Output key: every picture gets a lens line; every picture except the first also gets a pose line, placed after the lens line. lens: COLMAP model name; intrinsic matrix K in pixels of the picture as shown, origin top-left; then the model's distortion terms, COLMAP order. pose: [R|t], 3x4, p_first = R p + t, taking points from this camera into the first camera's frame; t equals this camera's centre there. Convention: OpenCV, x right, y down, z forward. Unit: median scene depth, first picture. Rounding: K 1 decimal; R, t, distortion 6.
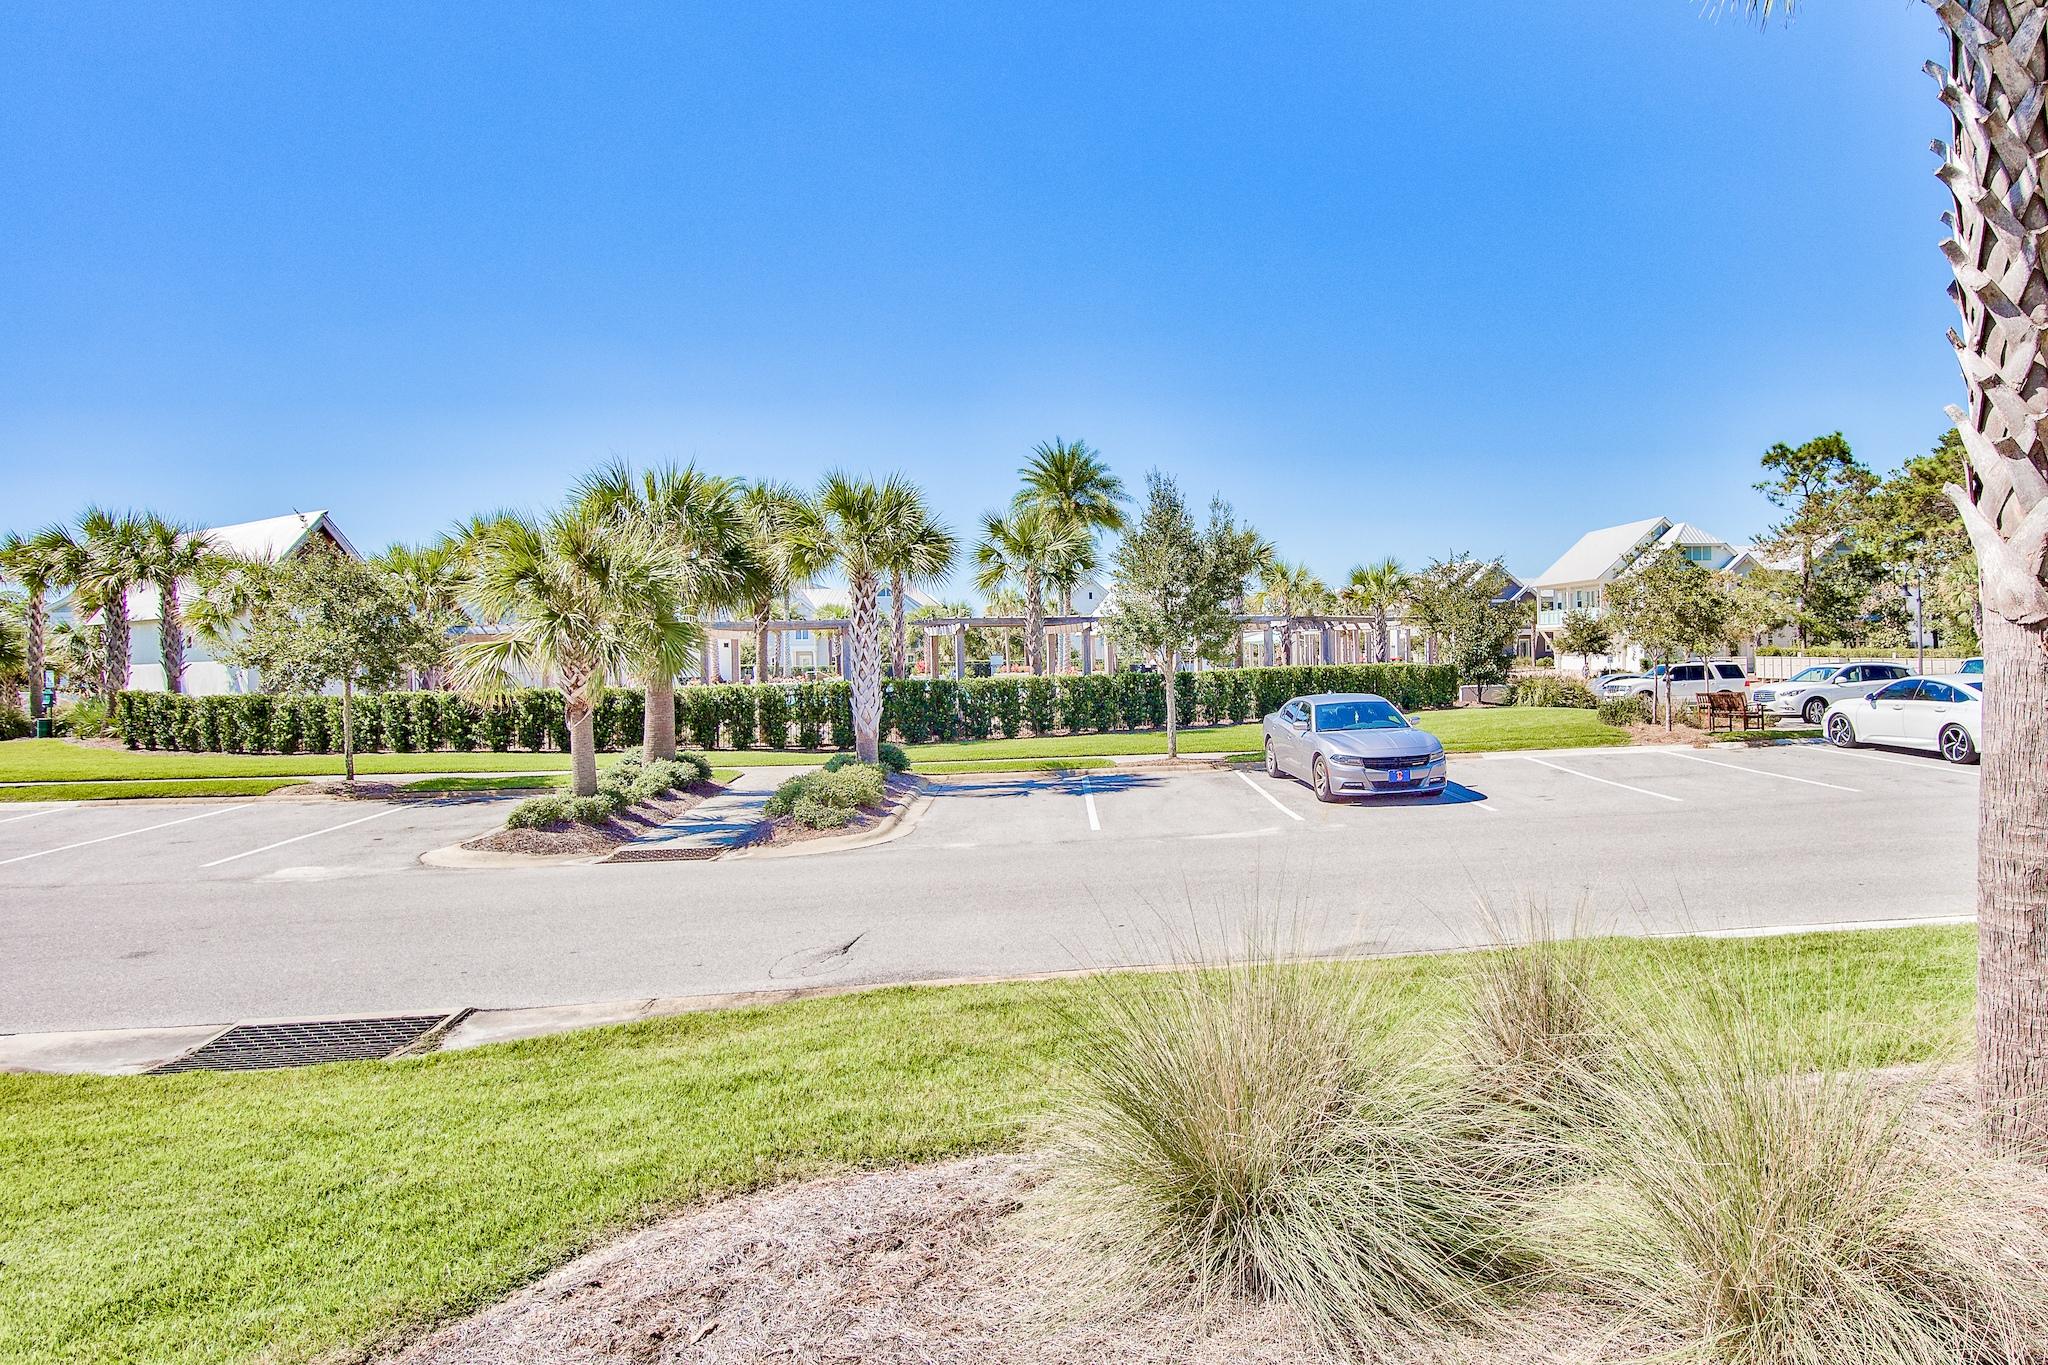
lens RADIAL K [[1011.8, 0, 1094.4], [0, 1011.8, 647.8], [0, 0, 1]] dist [-0.011163, 0.004495]
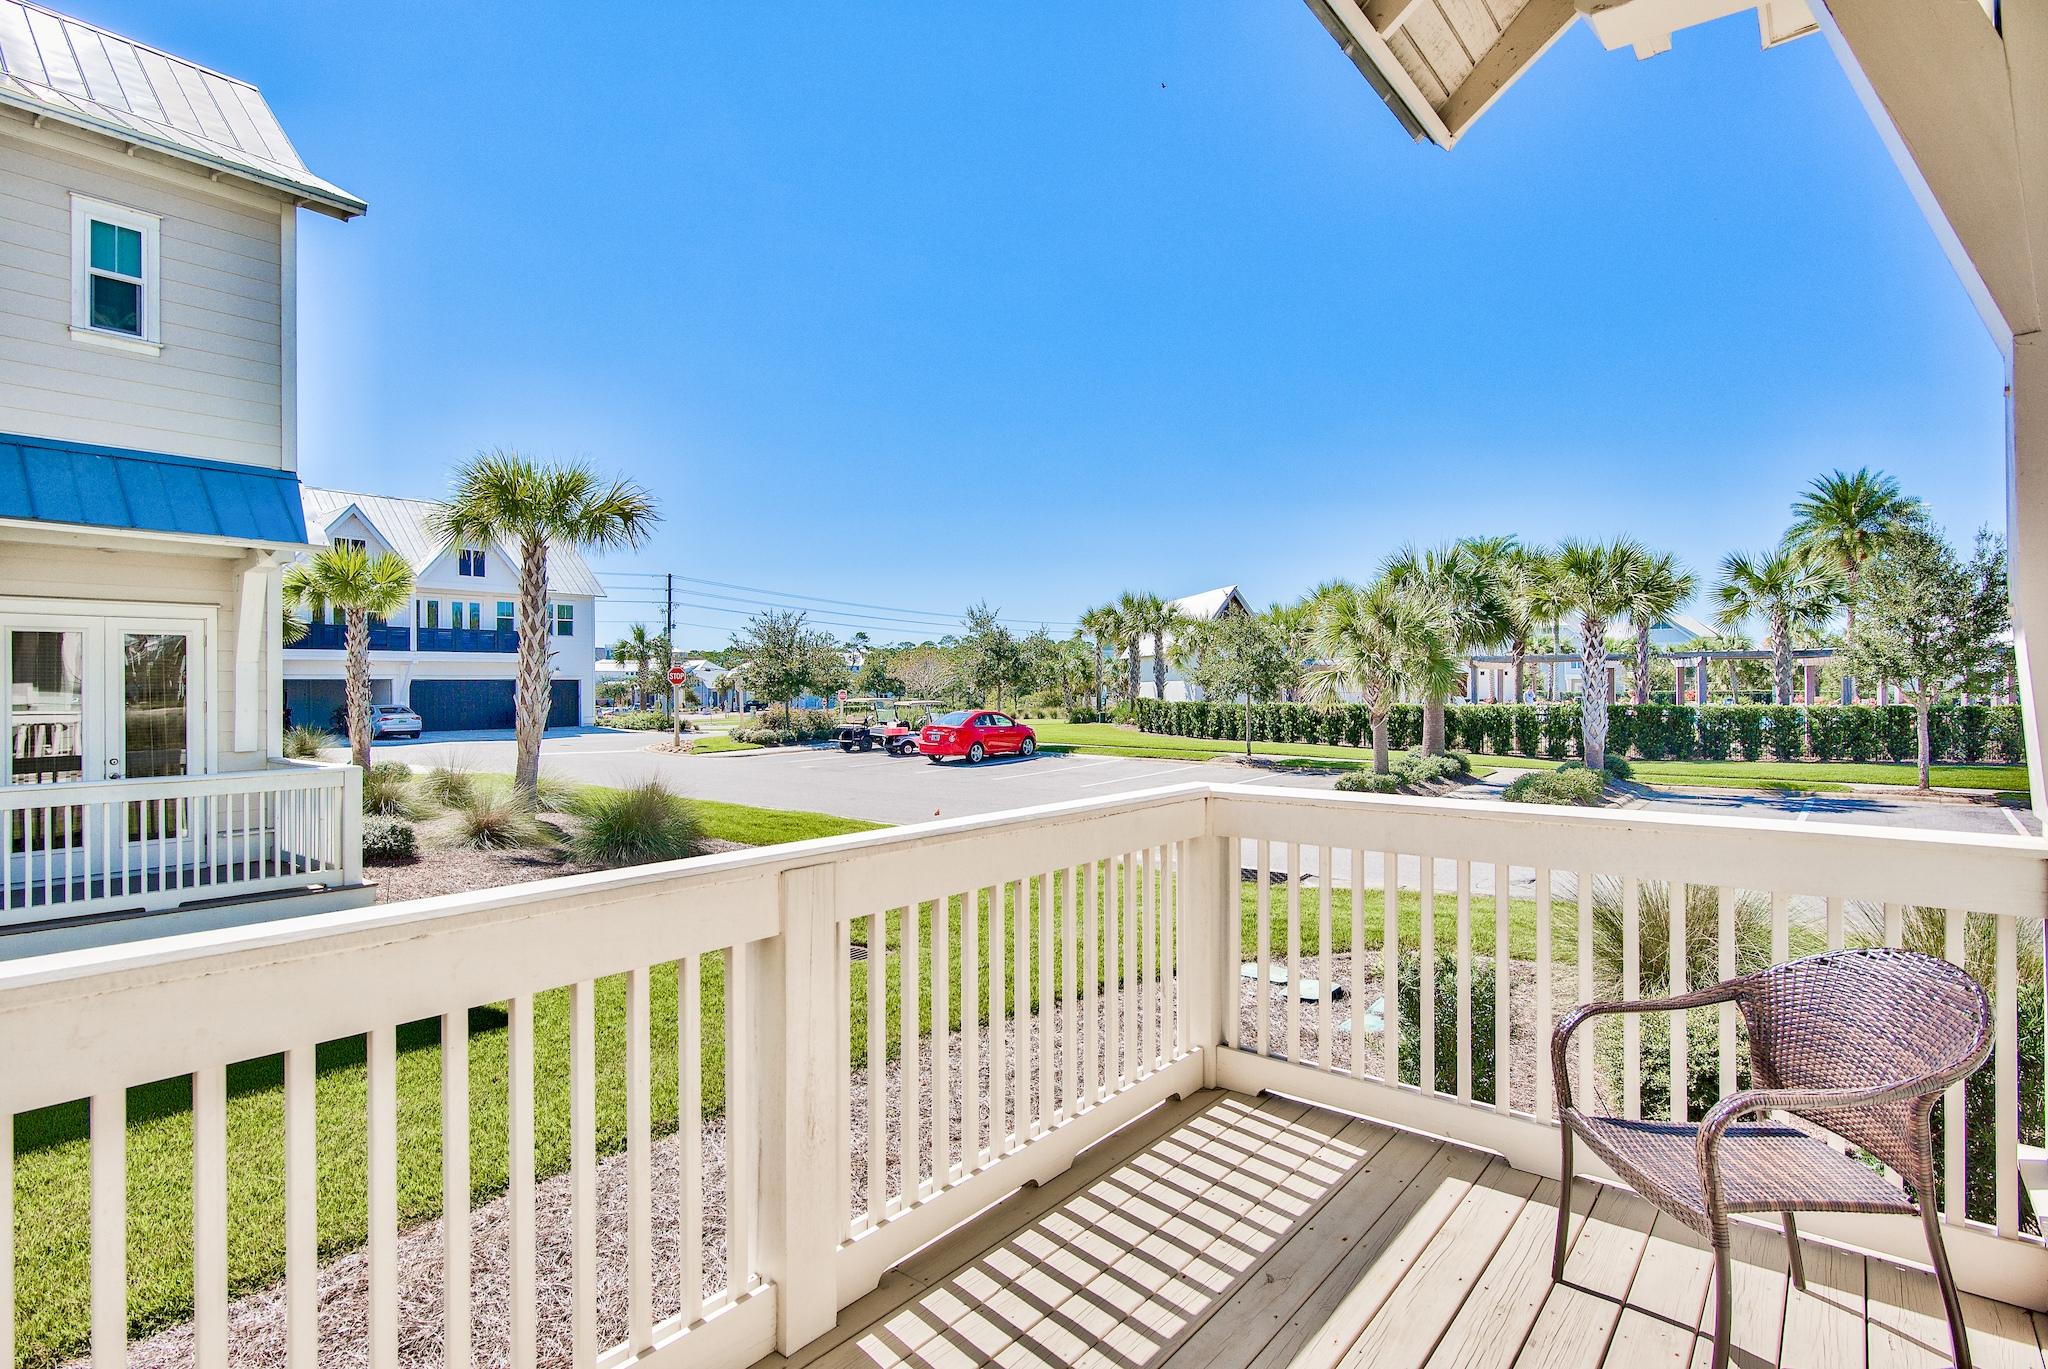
lens RADIAL K [[1011.8, 0, 1025.3], [0, 1011.8, 680.8], [0, 0, 1]] dist [-0.011163, 0.004495]
pose [[0.664122, 0.013365, -0.747505, 0.211678], [-0.006596, 0.999906, 0.012017, -0.005634], [0.747596, -0.003051, 0.664147, -0.313235]]
